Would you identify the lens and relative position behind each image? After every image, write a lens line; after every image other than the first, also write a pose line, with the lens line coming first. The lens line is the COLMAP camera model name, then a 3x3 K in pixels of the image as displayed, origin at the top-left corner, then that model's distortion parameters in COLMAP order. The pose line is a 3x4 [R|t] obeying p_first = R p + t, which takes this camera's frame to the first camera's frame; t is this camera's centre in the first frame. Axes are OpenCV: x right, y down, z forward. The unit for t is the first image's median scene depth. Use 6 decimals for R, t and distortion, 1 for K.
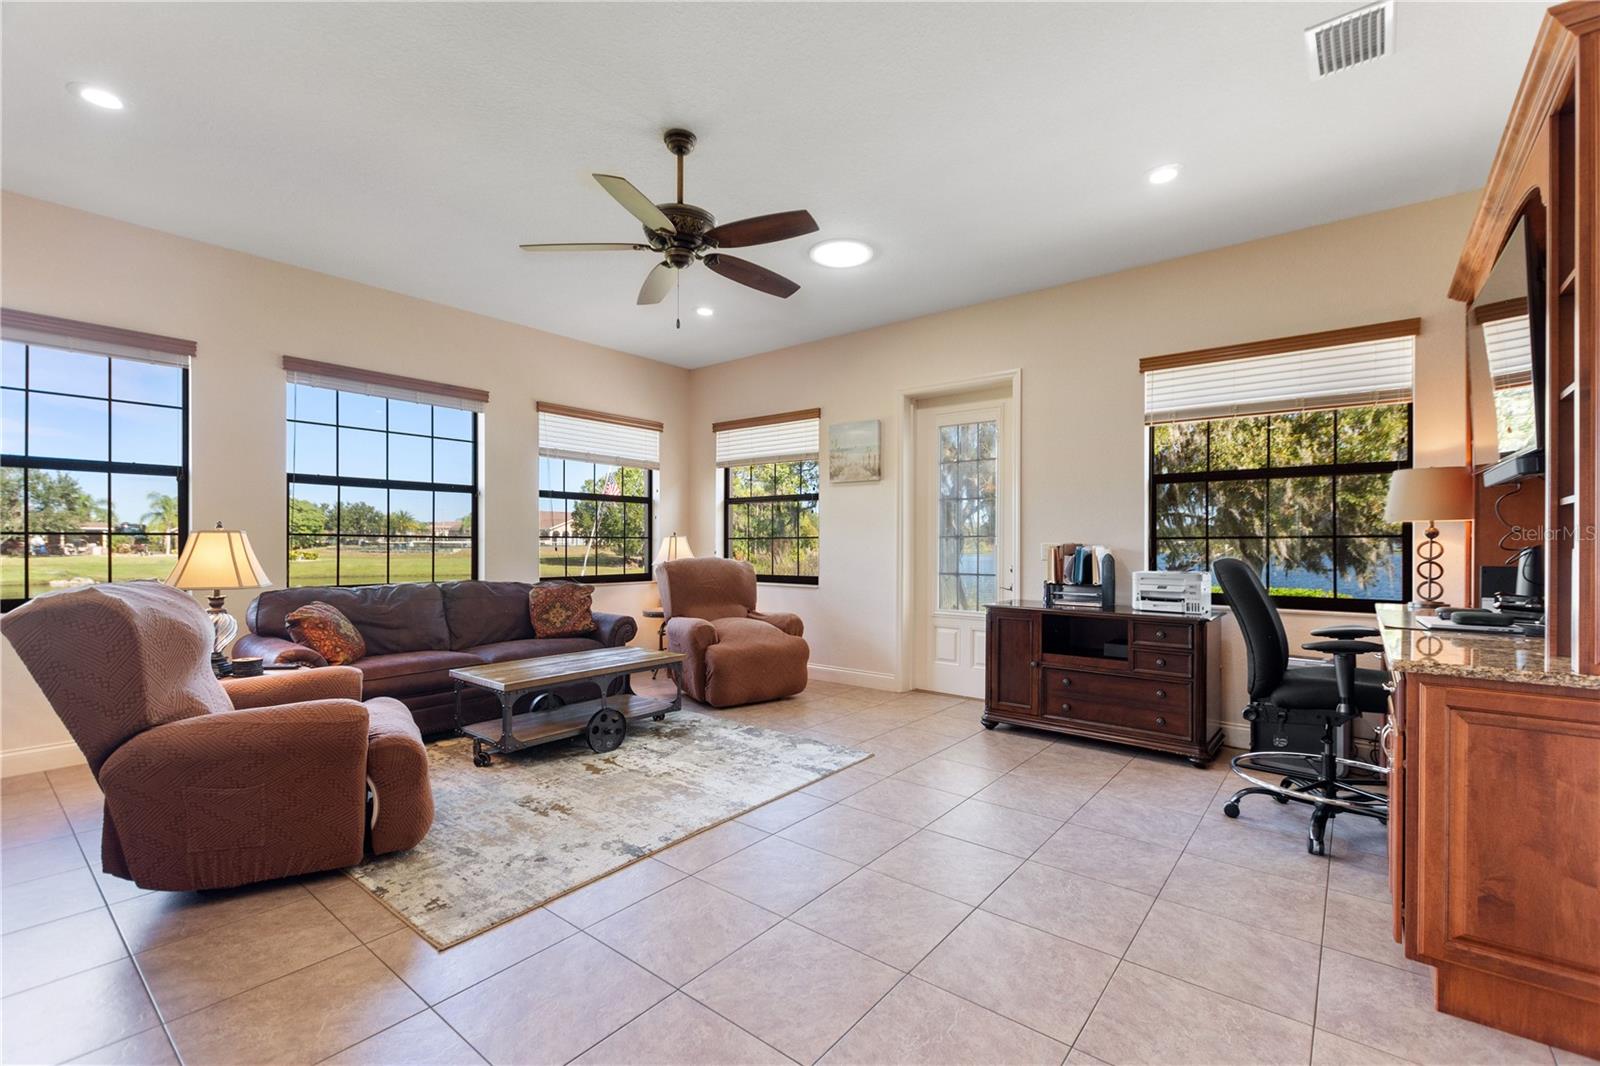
lens RADIAL K [[692.4, 0, 797.4], [0, 692.4, 547.1], [0, 0, 1]] dist [0.004187, -0.003115]
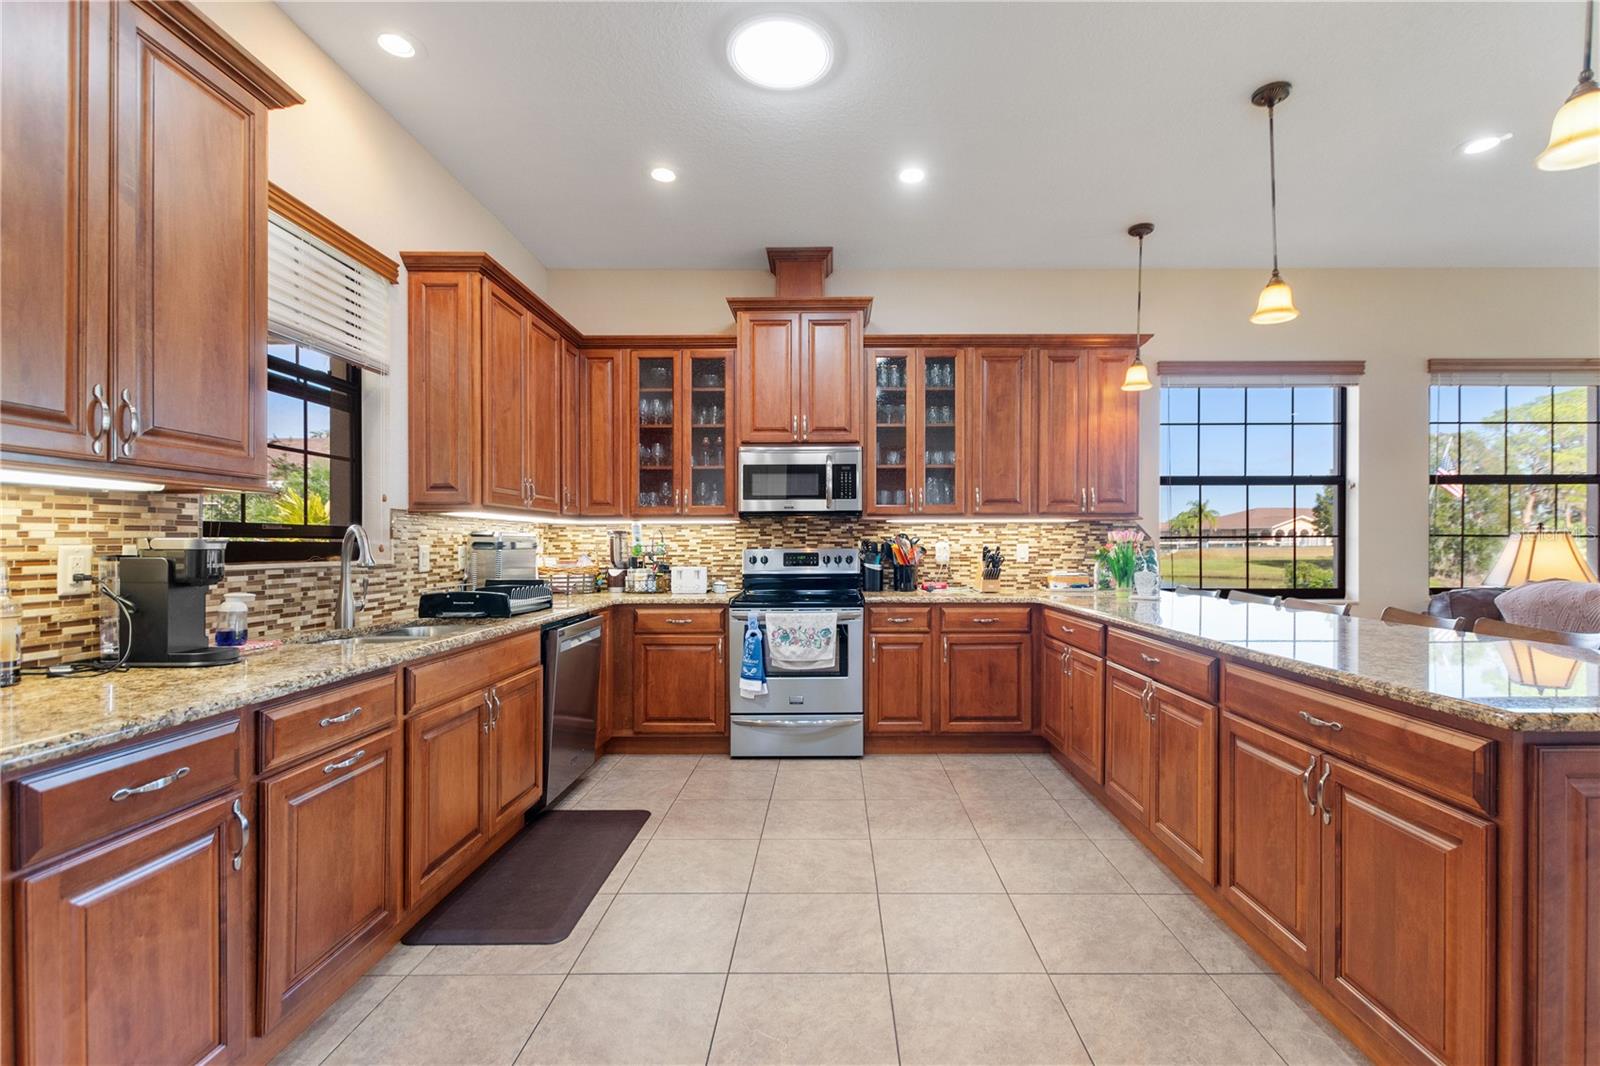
lens RADIAL K [[692.4, 0, 840.2], [0, 692.4, 550.6], [0, 0, 1]] dist [0.004187, -0.003115]
pose [[0.633120, 0.002406, -0.774050, -0.529394], [0.000589, 0.999993, 0.003590, 0.001651], [0.774054, -0.002729, 0.633114, -0.337409]]
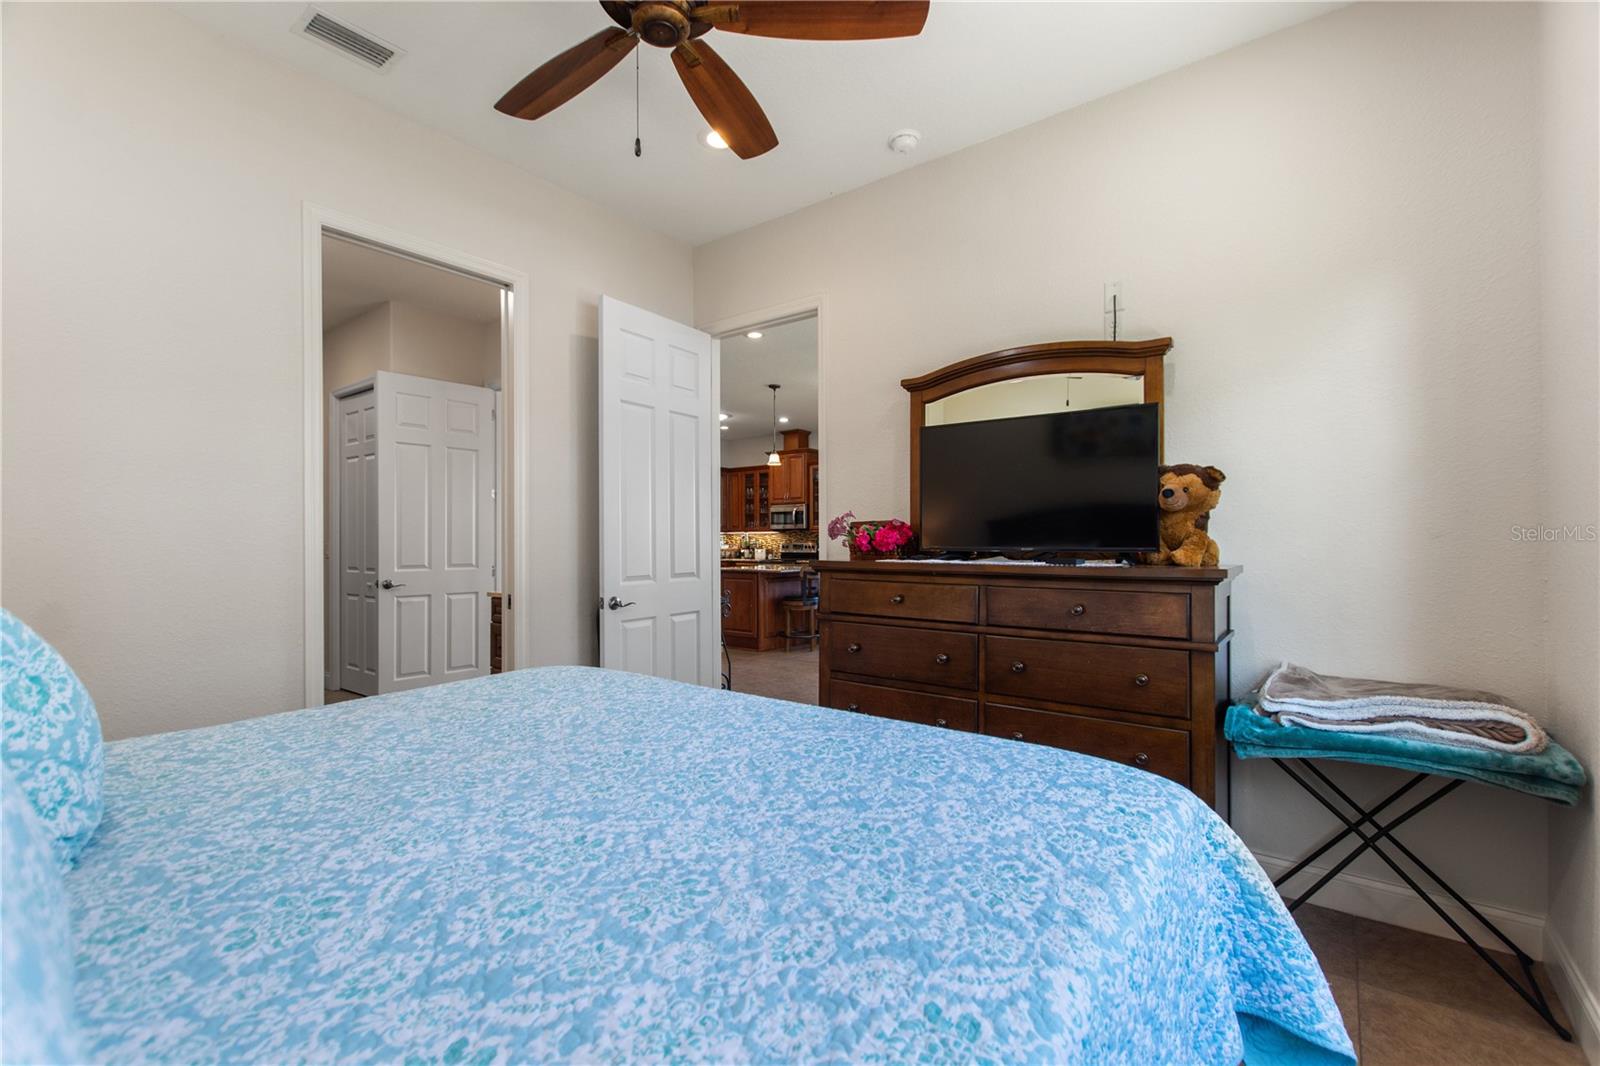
lens RADIAL K [[692.4, 0, 802.3], [0, 692.4, 537.0], [0, 0, 1]] dist [0.004187, -0.003115]
pose [[0.022074, -0.002584, -0.999753, 1.332376], [-0.002726, 0.999993, -0.002645, -0.013020], [0.999753, 0.002784, 0.022067, 0.249207]]
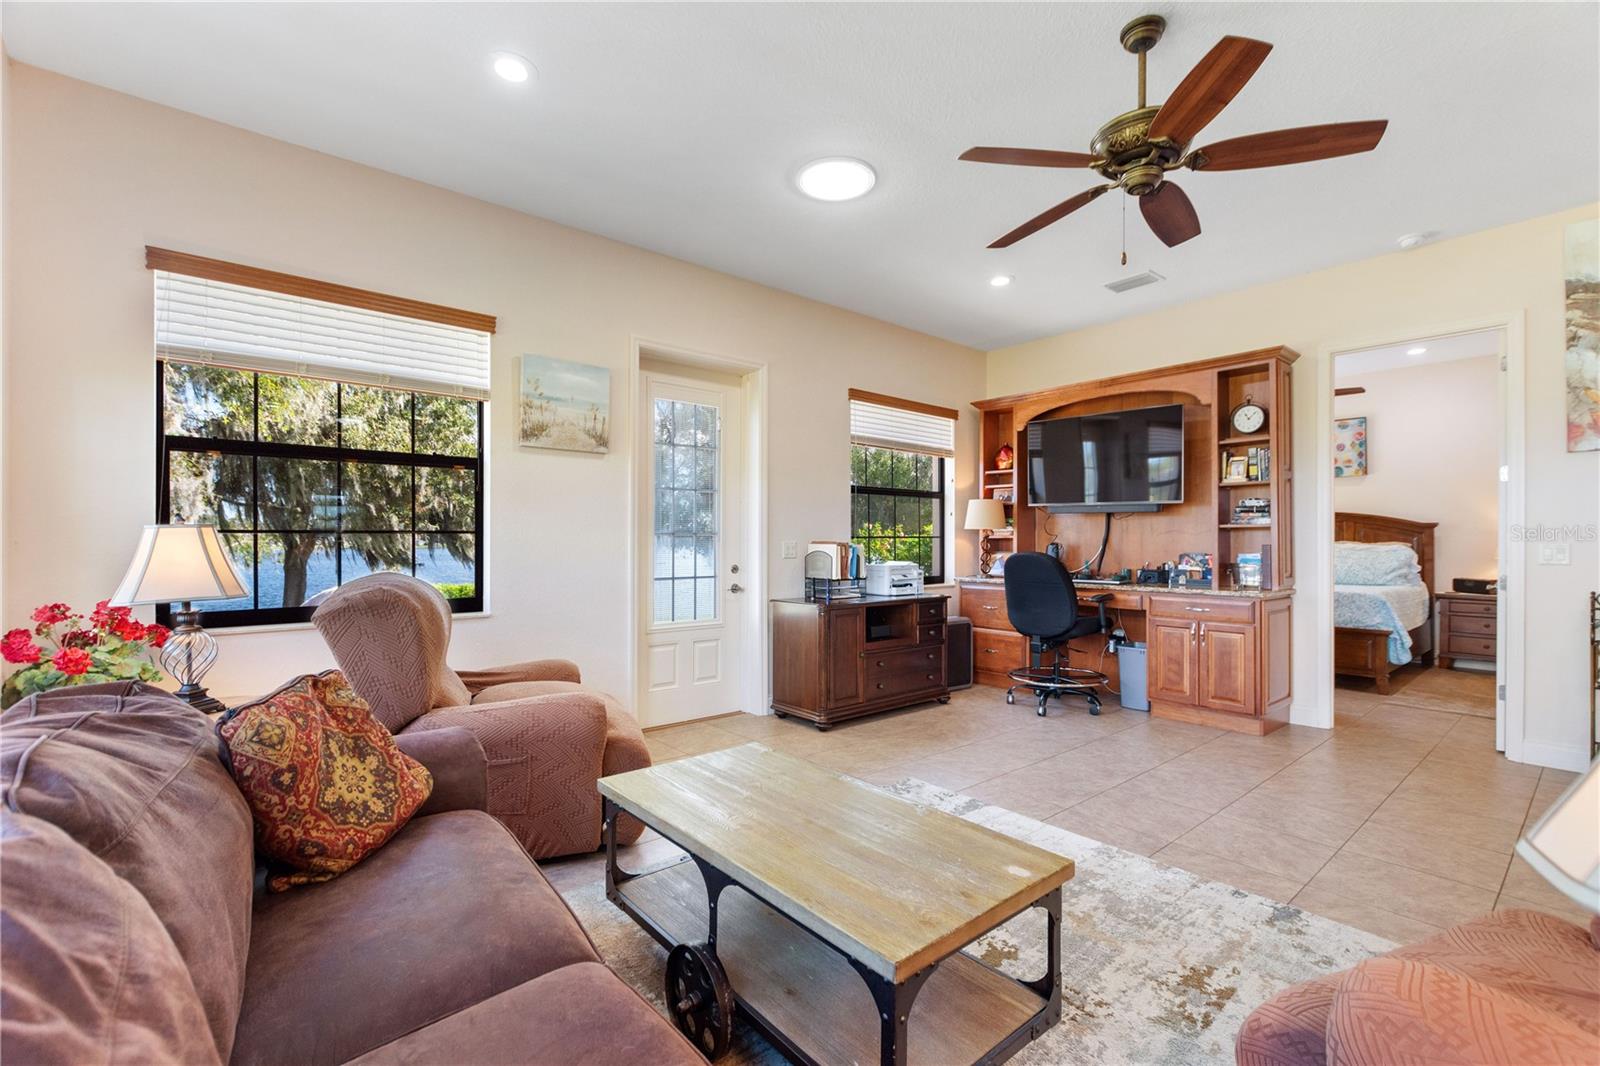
lens RADIAL K [[692.4, 0, 810.8], [0, 692.4, 539.0], [0, 0, 1]] dist [0.004187, -0.003115]
pose [[0.181242, 0.000986, 0.983438, -0.745134], [0.004763, 0.999987, -0.001880, -0.008320], [-0.983427, 0.005025, 0.181235, 0.904409]]
